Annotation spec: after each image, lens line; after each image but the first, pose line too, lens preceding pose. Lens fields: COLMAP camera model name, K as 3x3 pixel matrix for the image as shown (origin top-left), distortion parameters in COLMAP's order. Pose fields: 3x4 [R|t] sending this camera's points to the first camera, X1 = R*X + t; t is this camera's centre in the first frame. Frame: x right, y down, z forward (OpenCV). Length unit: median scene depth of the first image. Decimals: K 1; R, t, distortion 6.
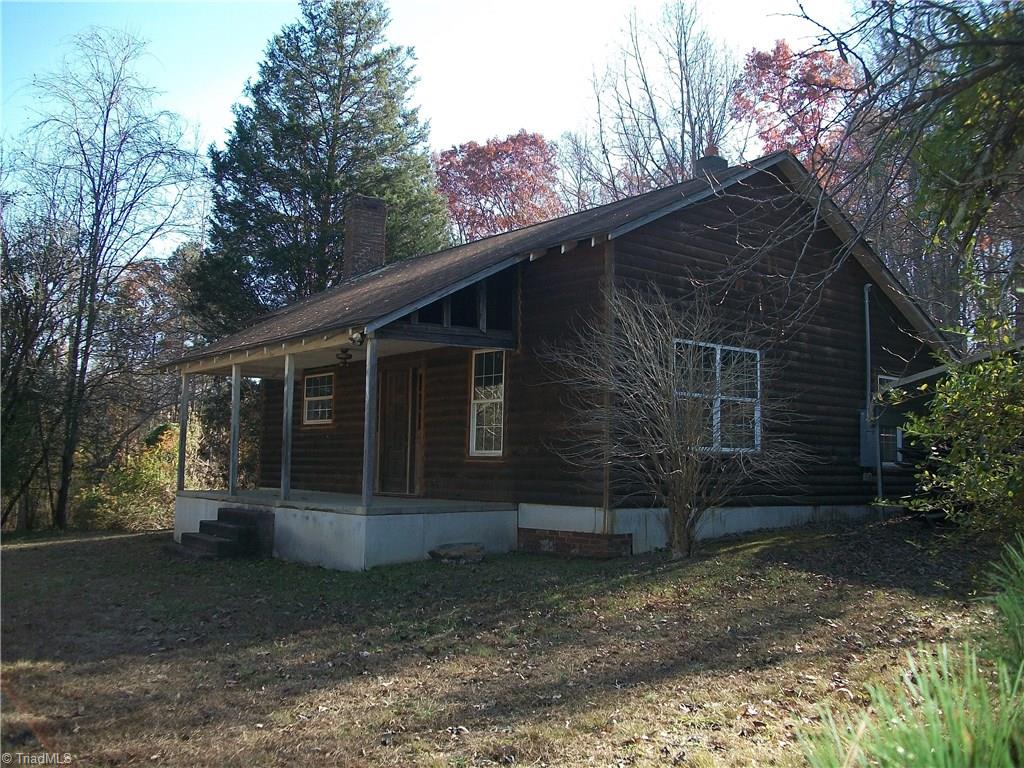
lens RADIAL K [[957.8, 0, 511.3], [0, 957.8, 374.6], [0, 0, 1]] dist [-0.099362, 0.000000]
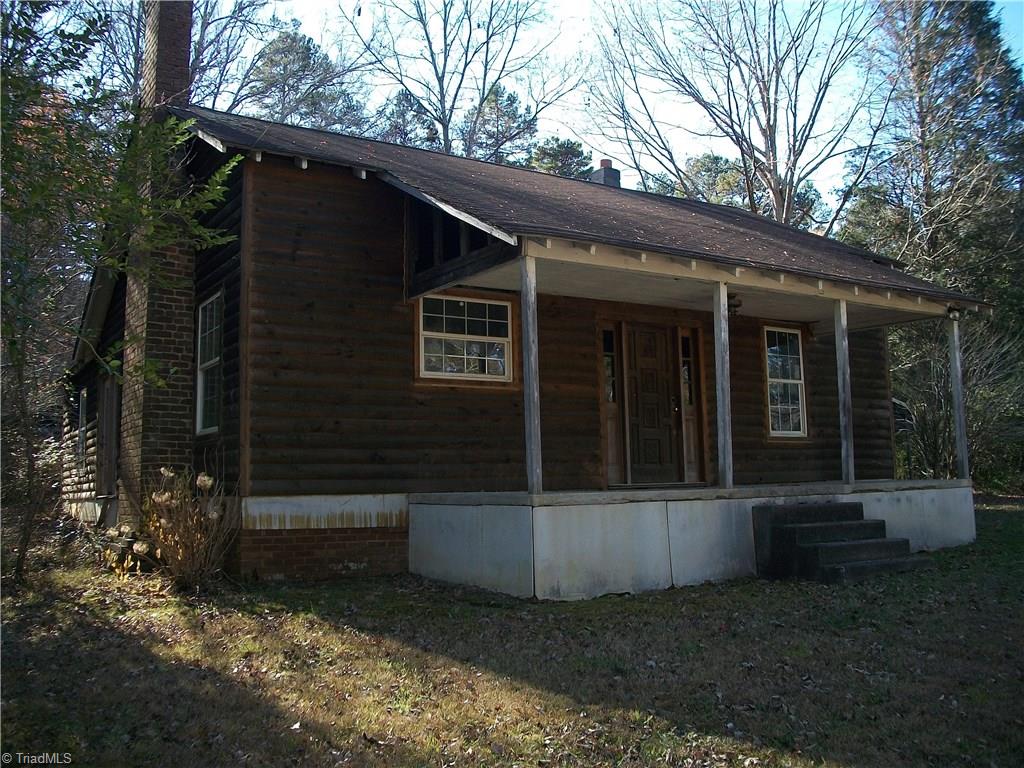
lens RADIAL K [[957.8, 0, 511.1], [0, 957.8, 382.7], [0, 0, 1]] dist [-0.099362, 0.000000]
pose [[0.103229, 0.094171, 0.990190, -0.935043], [-0.067027, 0.993904, -0.087536, 0.122487], [-0.992397, -0.057333, 0.108912, 1.076521]]
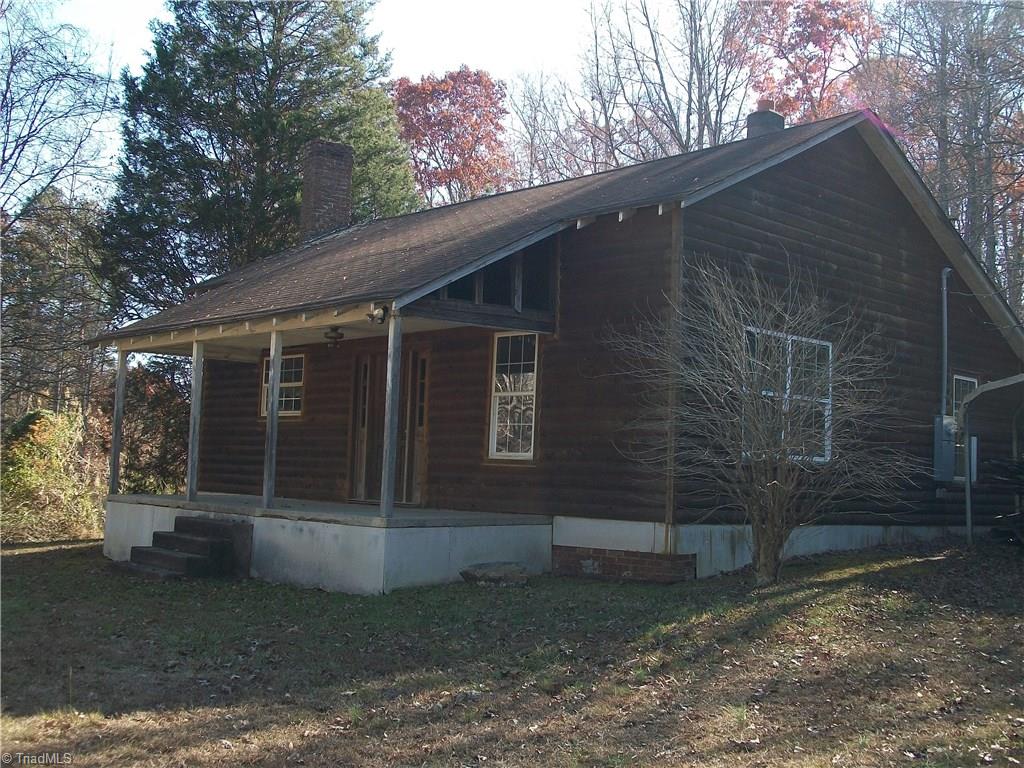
lens RADIAL K [[1152.3, 0, 511.6], [0, 1152.3, 377.0], [0, 0, 1]] dist [-0.070224, 0.000000]
pose [[0.996867, 0.025782, 0.074782, -0.094171], [-0.026785, 0.999564, 0.012436, 0.000307], [-0.074428, -0.014400, 0.997122, -0.006004]]
